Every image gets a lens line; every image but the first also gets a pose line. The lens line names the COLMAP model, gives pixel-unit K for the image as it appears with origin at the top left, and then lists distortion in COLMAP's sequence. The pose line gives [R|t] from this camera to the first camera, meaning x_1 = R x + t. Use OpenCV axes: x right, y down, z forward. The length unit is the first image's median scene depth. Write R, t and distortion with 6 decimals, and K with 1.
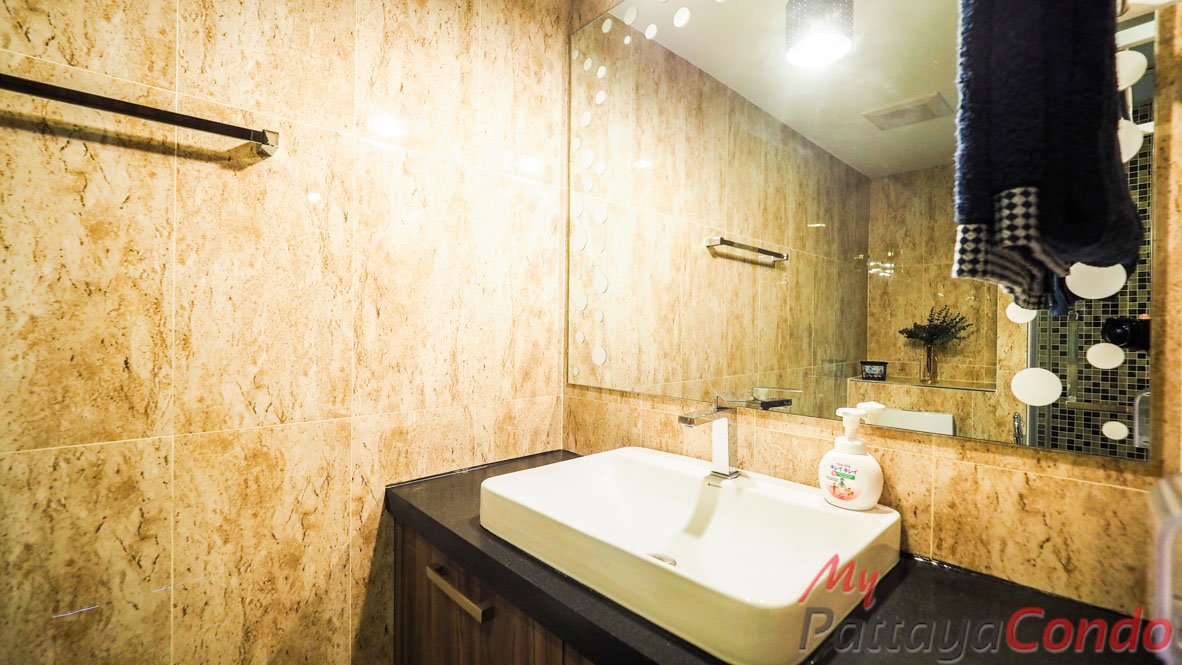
lens RADIAL K [[493.8, 0, 593.3], [0, 493.8, 329.3], [0, 0, 1]] dist [0.001741, 0.000094]
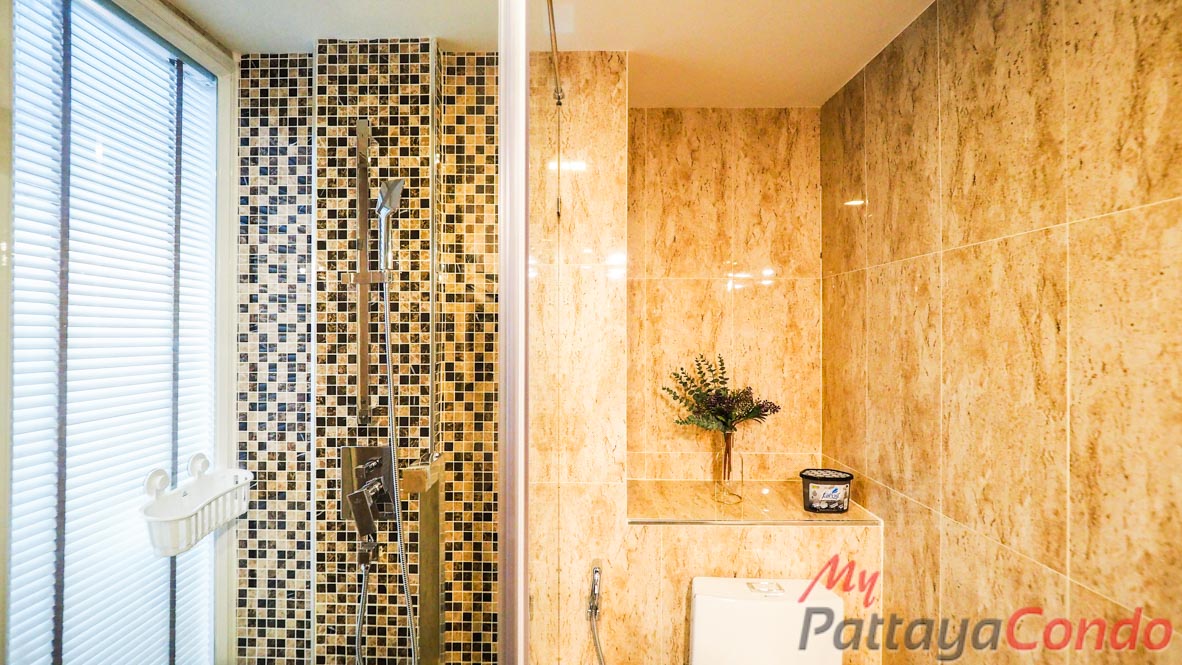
lens RADIAL K [[493.8, 0, 593.3], [0, 493.8, 329.3], [0, 0, 1]] dist [0.001741, 0.000094]
pose [[-0.643042, -0.015969, -0.765664, 0.654220], [-0.006666, 0.999861, -0.015255, -0.216396], [0.765802, -0.004706, -0.643059, 0.988537]]
